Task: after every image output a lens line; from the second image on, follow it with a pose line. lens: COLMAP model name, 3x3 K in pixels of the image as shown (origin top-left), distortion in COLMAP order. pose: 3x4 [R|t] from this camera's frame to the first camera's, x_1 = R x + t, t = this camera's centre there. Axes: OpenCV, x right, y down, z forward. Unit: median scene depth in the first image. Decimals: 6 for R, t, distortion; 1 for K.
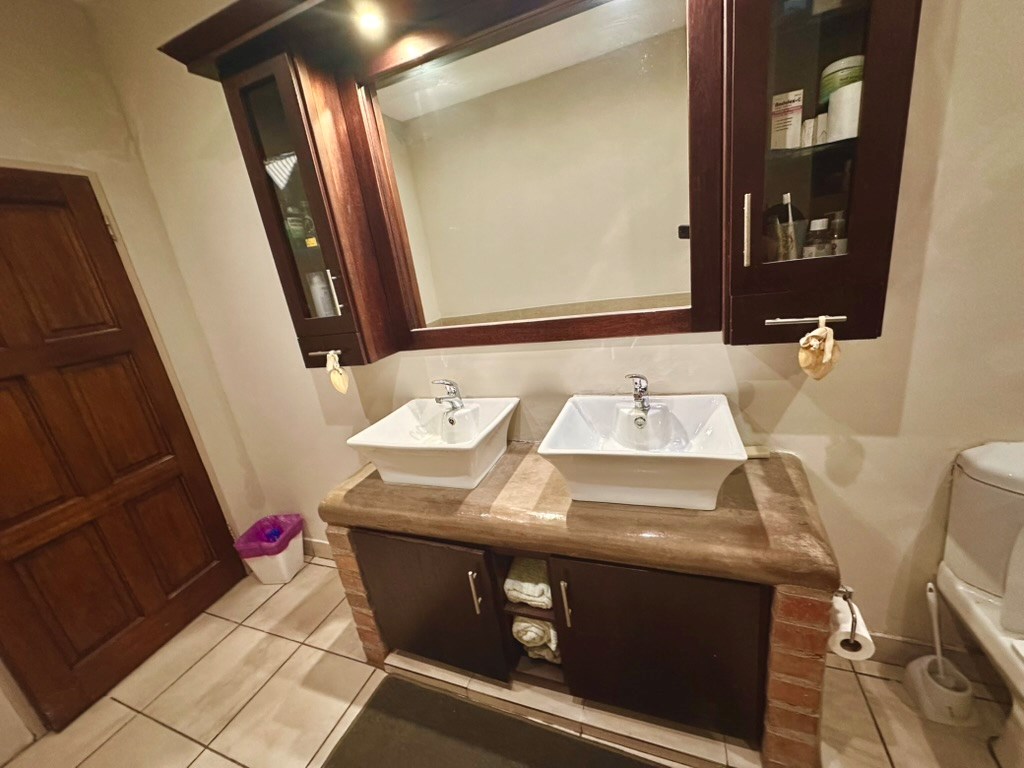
lens RADIAL K [[406.9, 0, 507.6], [0, 406.9, 383.4], [0, 0, 1]] dist [-0.002340, 0.001126]
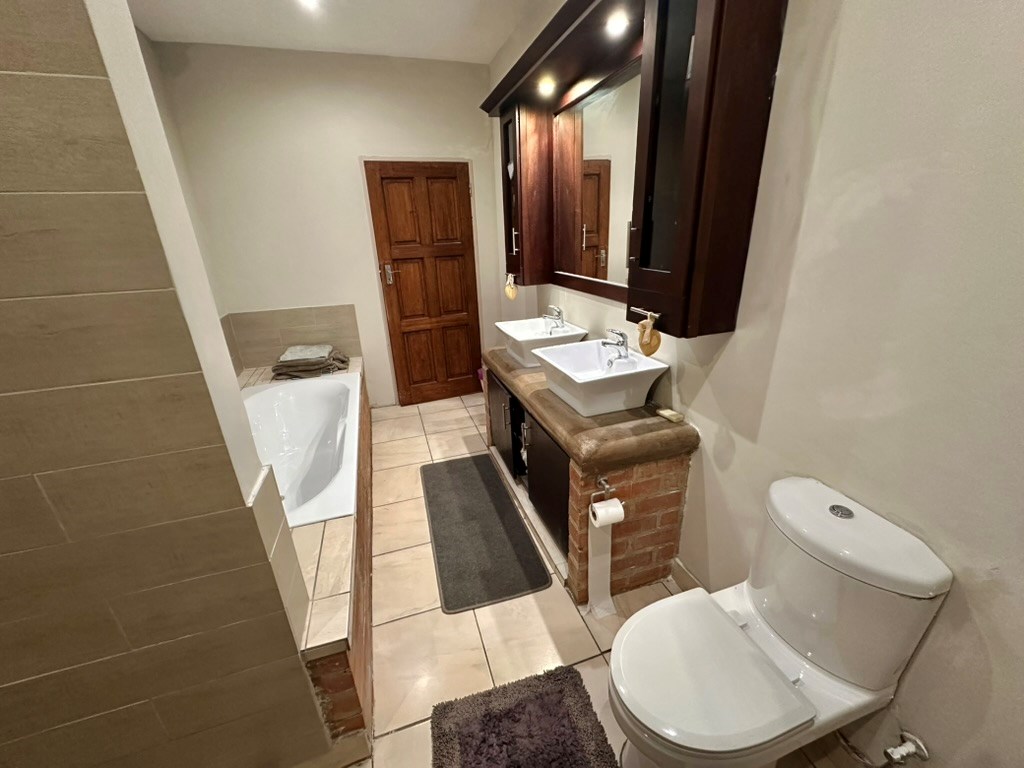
lens RADIAL K [[406.9, 0, 517.4], [0, 406.9, 382.5], [0, 0, 1]] dist [-0.002340, 0.001126]
pose [[0.642303, 0.377470, -0.667056, 0.988674], [-0.271542, 0.925937, 0.262498, -0.119281], [0.716737, 0.012531, 0.697231, -0.226947]]
